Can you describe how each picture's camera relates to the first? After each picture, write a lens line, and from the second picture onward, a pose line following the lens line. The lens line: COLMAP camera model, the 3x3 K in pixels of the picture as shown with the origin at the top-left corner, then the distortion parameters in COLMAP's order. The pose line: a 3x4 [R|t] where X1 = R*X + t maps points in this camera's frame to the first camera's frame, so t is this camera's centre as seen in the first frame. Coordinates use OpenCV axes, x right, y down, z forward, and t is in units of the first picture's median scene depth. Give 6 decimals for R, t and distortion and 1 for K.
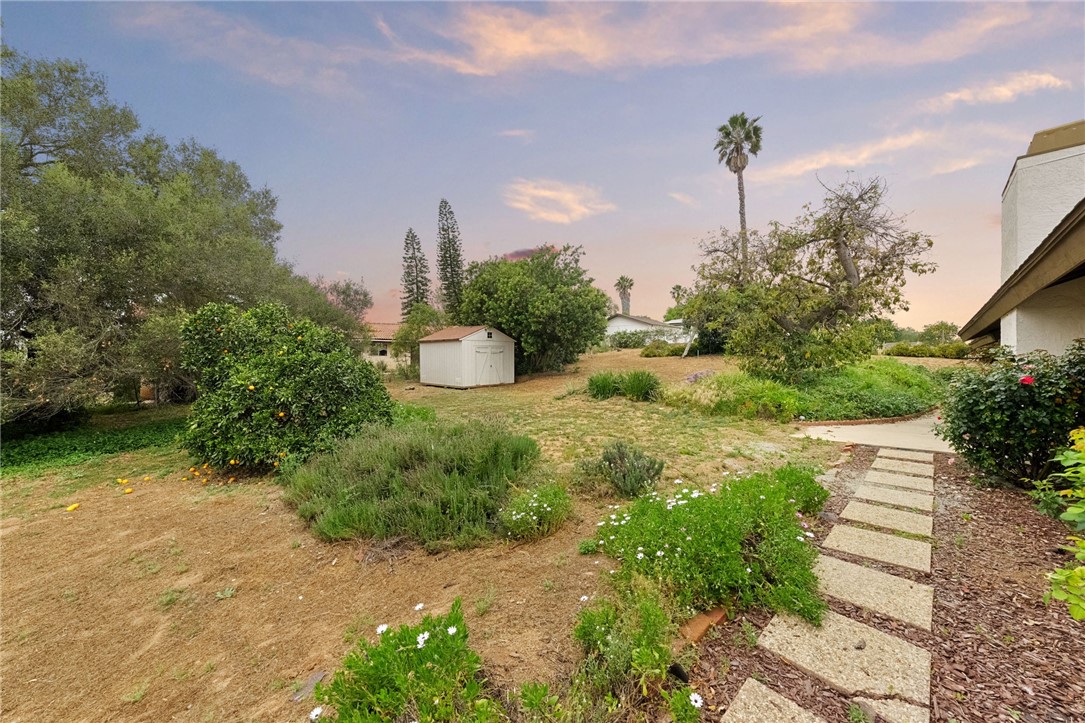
lens RADIAL K [[376.5, 0, 542.9], [0, 376.5, 360.6], [0, 0, 1]] dist [-0.000339, -0.000062]
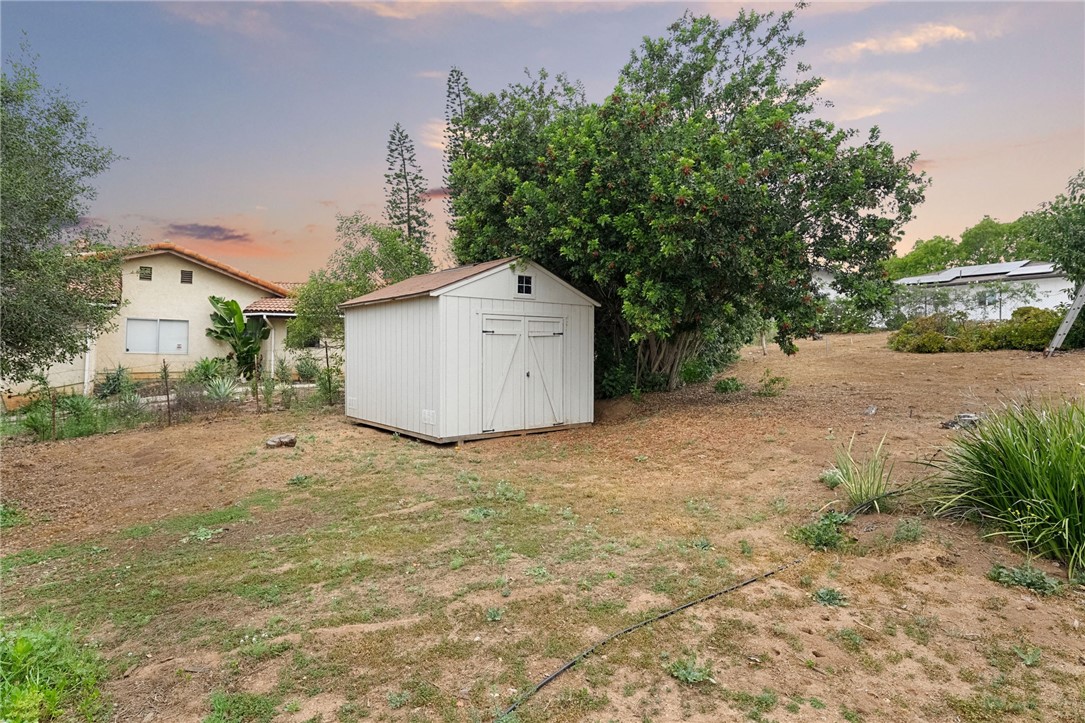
lens RADIAL K [[376.5, 0, 542.9], [0, 376.5, 360.6], [0, 0, 1]] dist [-0.000339, -0.000062]
pose [[0.989495, 0.006260, -0.144430, -0.074577], [-0.005568, 0.999971, 0.005195, -0.000355], [0.144459, -0.004337, 0.989501, 0.661530]]
